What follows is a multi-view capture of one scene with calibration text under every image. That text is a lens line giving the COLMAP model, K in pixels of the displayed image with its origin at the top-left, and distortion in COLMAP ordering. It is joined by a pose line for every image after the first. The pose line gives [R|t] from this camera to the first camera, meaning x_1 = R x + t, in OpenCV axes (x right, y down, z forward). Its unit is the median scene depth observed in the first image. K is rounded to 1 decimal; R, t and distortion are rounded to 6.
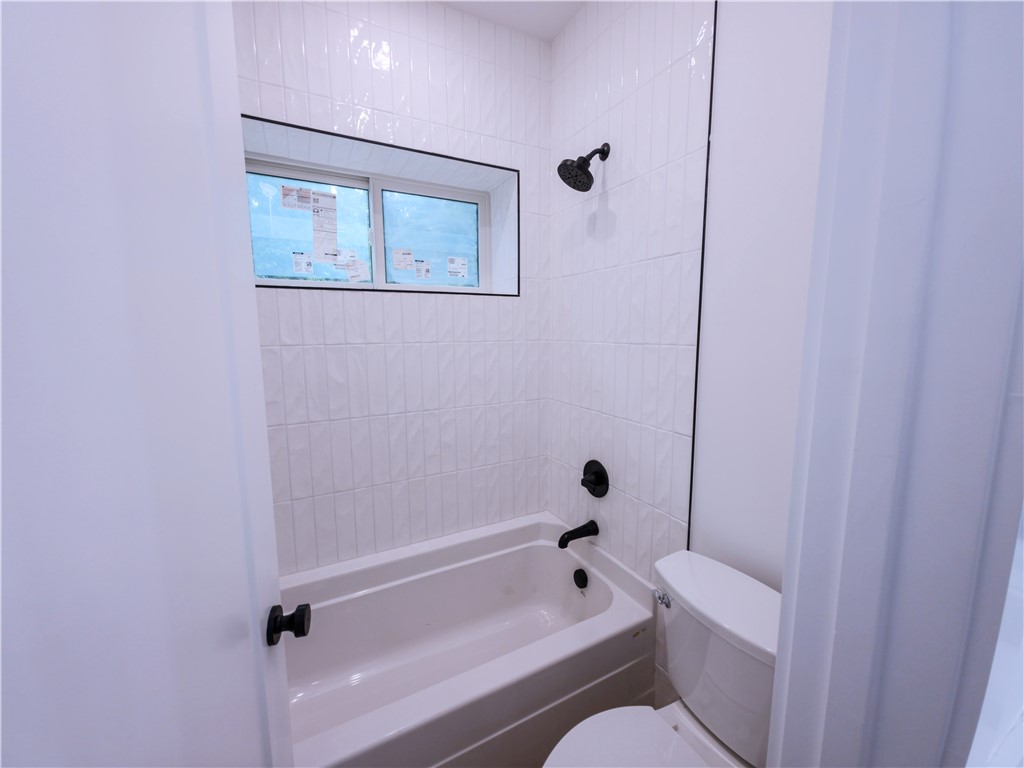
lens RADIAL K [[406.4, 0, 510.6], [0, 406.4, 378.9], [0, 0, 1]] dist [0.010176, -0.006770]
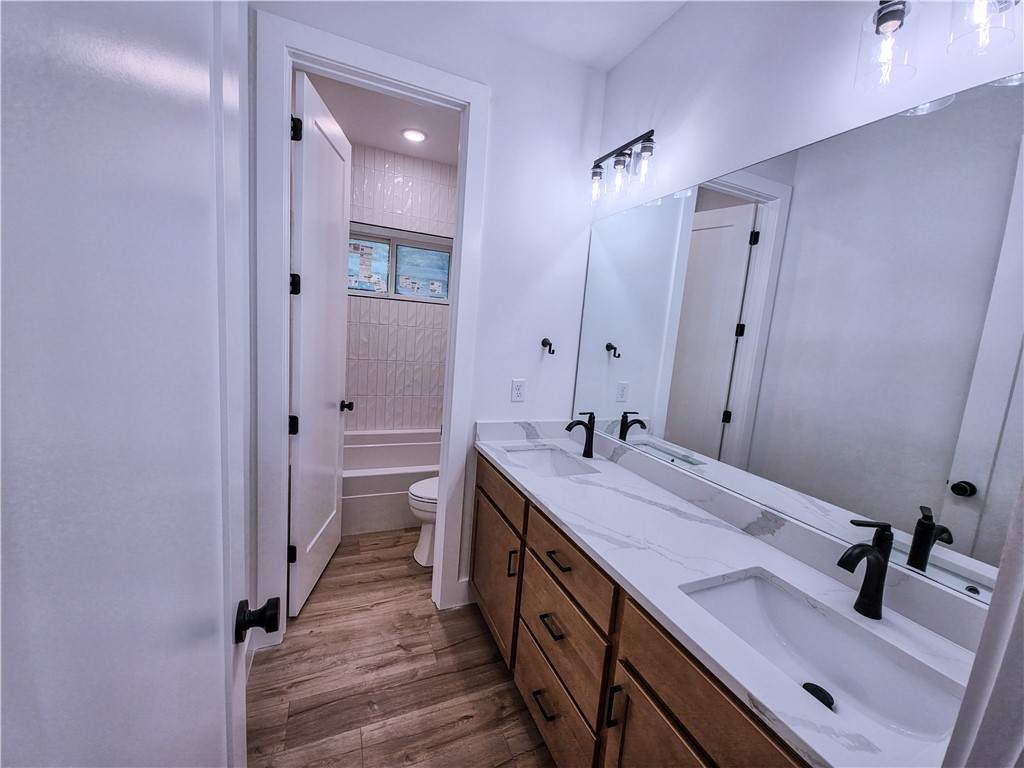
lens RADIAL K [[406.4, 0, 510.6], [0, 406.4, 378.9], [0, 0, 1]] dist [0.010176, -0.006770]
pose [[0.995115, 0.085947, -0.048564, 0.364709], [-0.085634, 0.996290, 0.008502, 0.097066], [0.049114, -0.004301, 0.998784, -0.886866]]
